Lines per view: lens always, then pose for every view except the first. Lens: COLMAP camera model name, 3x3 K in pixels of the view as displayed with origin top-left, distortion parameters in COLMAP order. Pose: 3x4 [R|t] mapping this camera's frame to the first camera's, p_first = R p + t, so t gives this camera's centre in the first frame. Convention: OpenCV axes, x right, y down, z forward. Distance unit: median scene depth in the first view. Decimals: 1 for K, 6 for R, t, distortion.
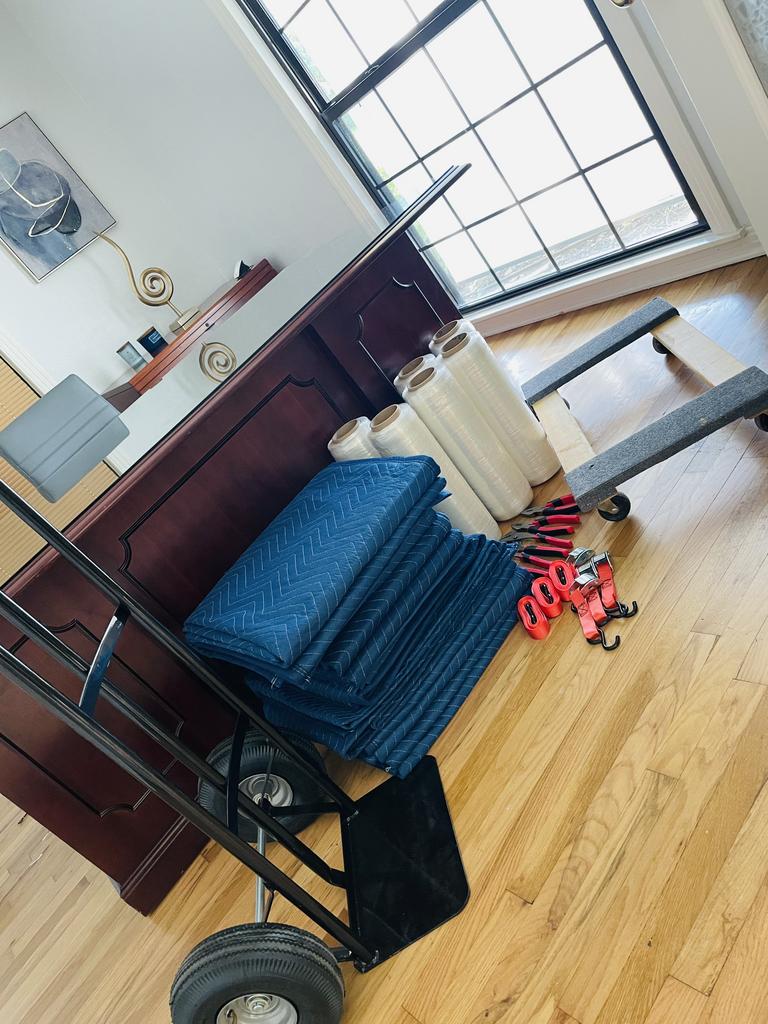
lens RADIAL K [[807.3, 0, 383.0], [0, 807.3, 505.5], [0, 0, 1]] dist [0.086668, -0.106223]
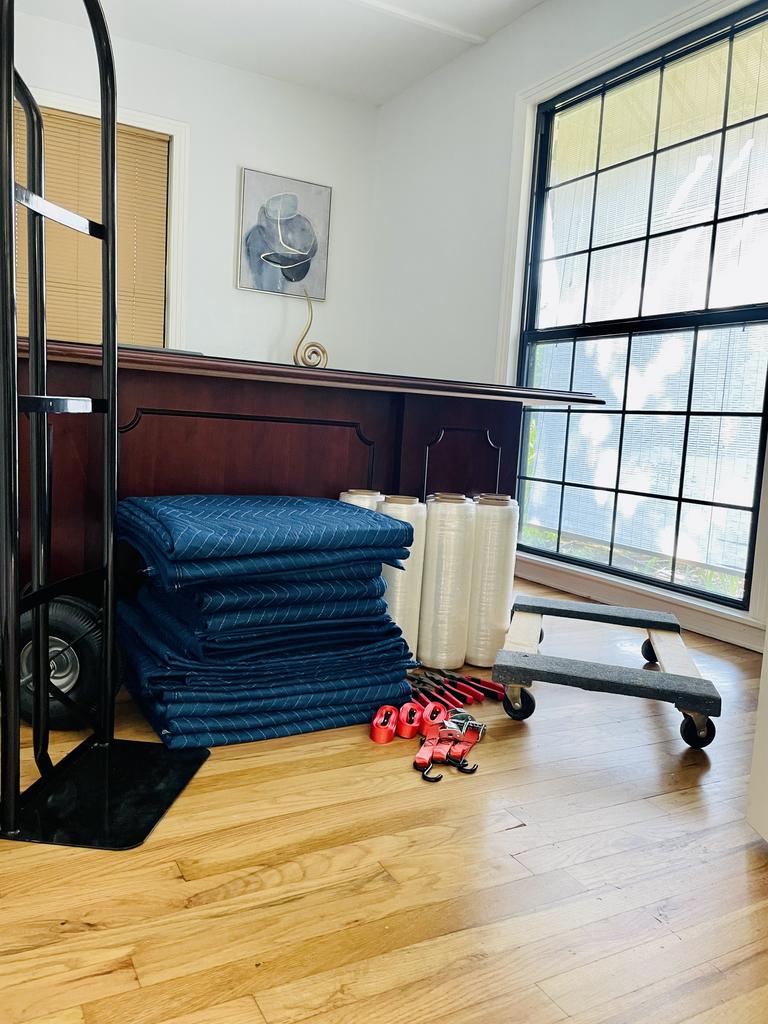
lens RADIAL K [[807.3, 0, 383.0], [0, 807.3, 505.5], [0, 0, 1]] dist [0.086668, -0.106223]
pose [[0.750707, 0.647564, -0.130765, 0.148743], [-0.656029, 0.707392, -0.263100, 0.220720], [-0.077872, 0.283297, 0.955865, 0.003363]]
